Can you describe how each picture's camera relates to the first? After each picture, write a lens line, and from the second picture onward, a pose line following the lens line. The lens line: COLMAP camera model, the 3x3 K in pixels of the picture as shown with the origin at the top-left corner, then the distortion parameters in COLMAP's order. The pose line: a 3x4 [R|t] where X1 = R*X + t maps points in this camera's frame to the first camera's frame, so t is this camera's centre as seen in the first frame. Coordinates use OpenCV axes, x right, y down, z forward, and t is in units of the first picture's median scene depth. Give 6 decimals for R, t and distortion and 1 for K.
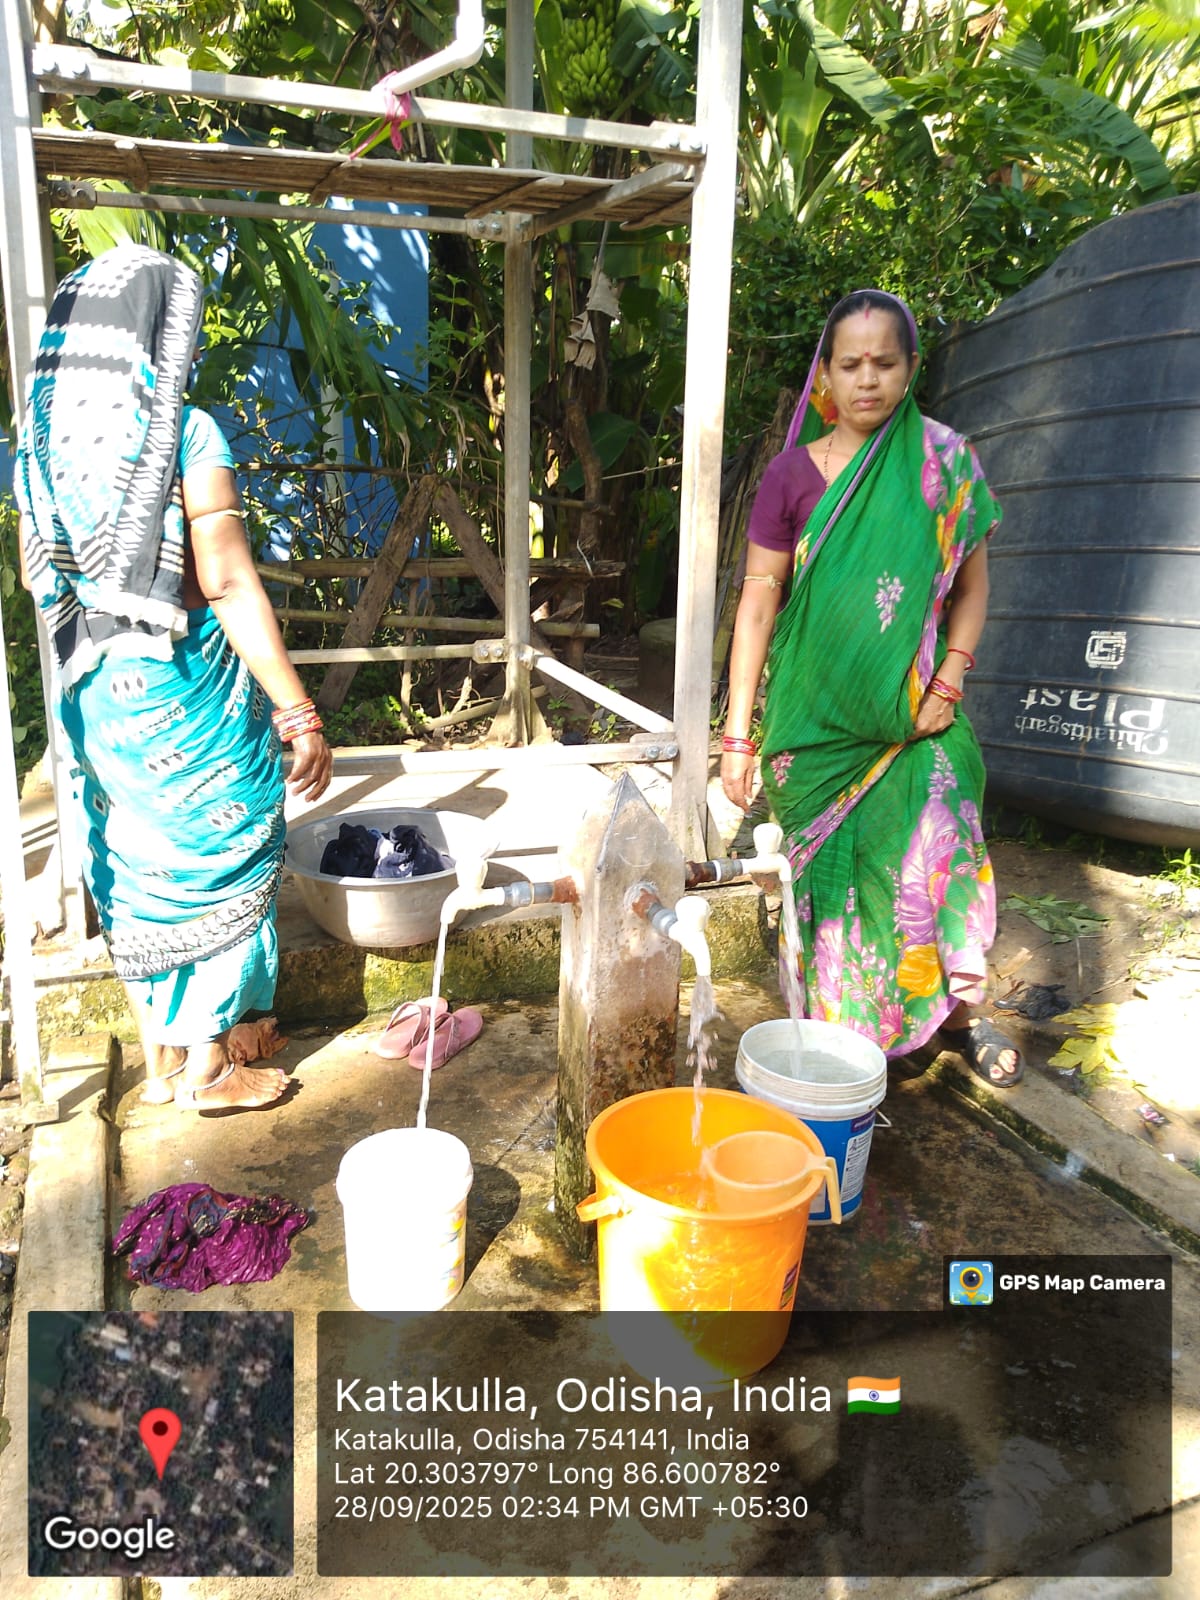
lens RADIAL K [[1293.9, 0, 660.3], [0, 1293.9, 771.1], [0, 0, 1]] dist [0.130938, -0.244460]
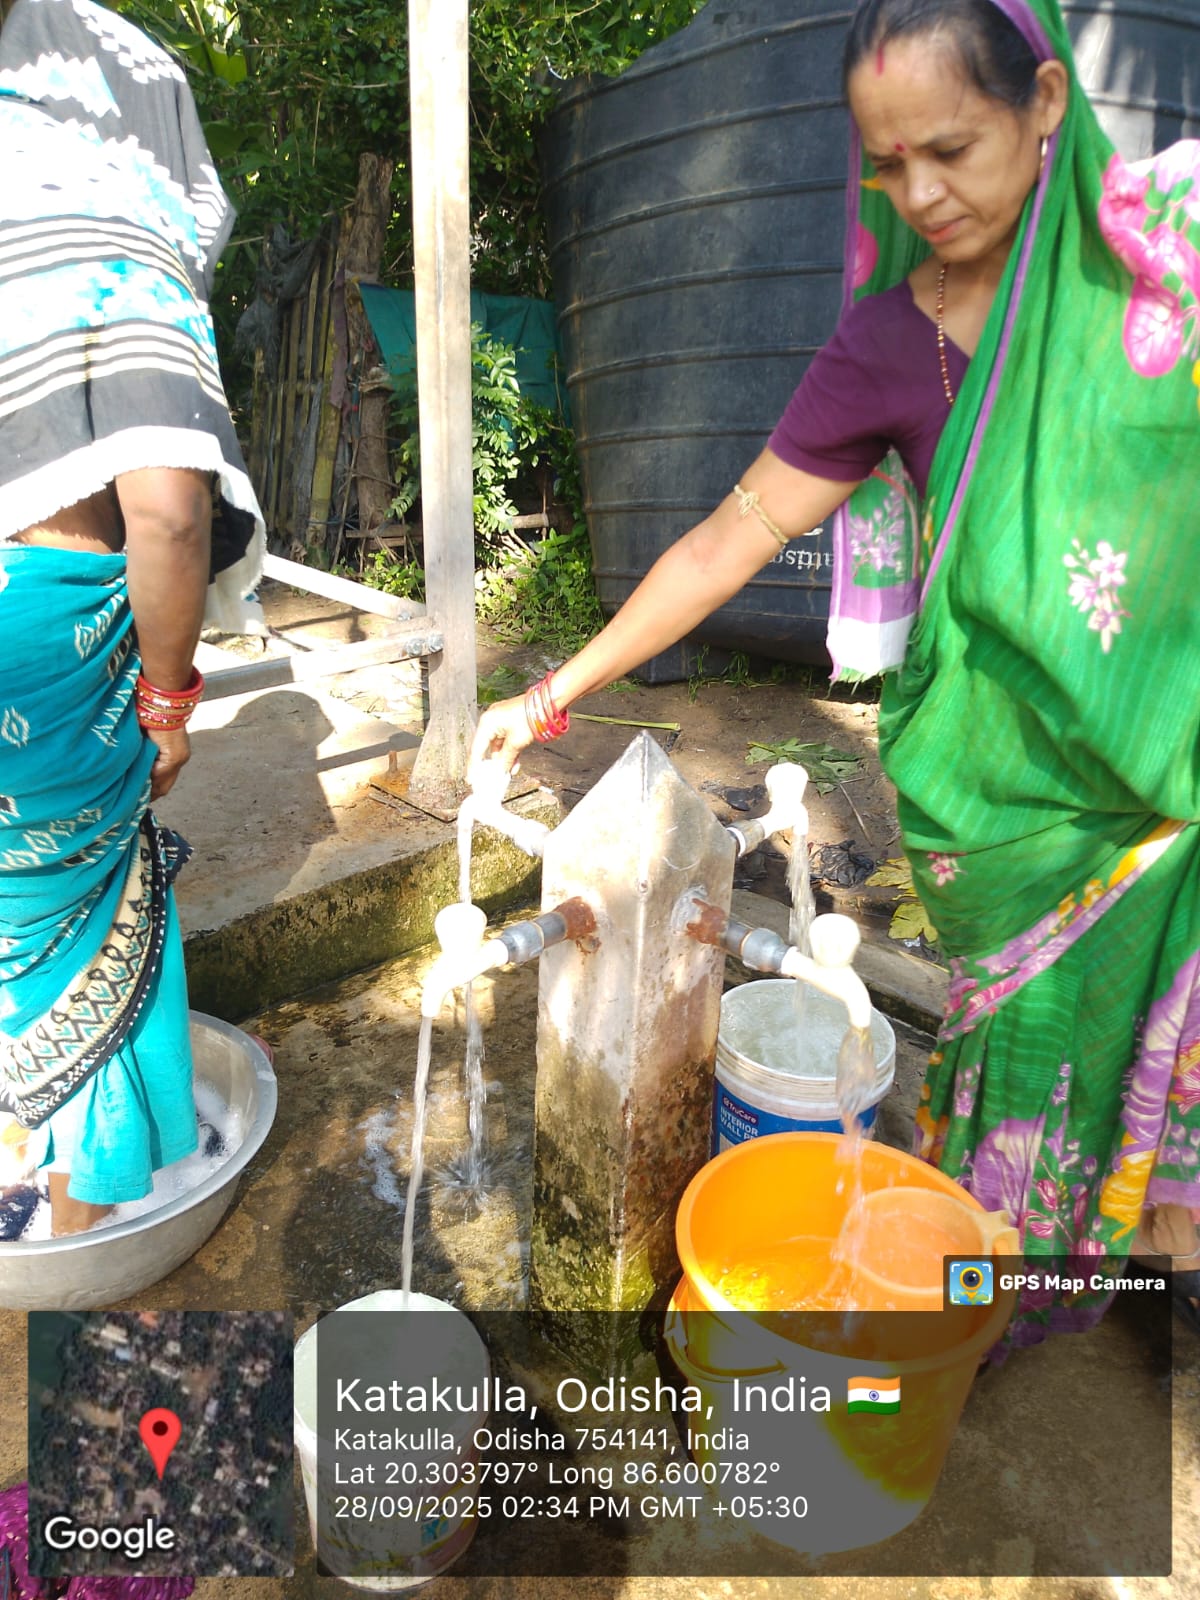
lens RADIAL K [[1293.9, 0, 660.3], [0, 1293.9, 771.1], [0, 0, 1]] dist [0.130938, -0.244460]
pose [[0.919301, -0.151197, 0.363352, -0.139690], [0.097330, 0.981922, 0.162346, -0.046051], [-0.381329, -0.113880, 0.917398, 0.200860]]
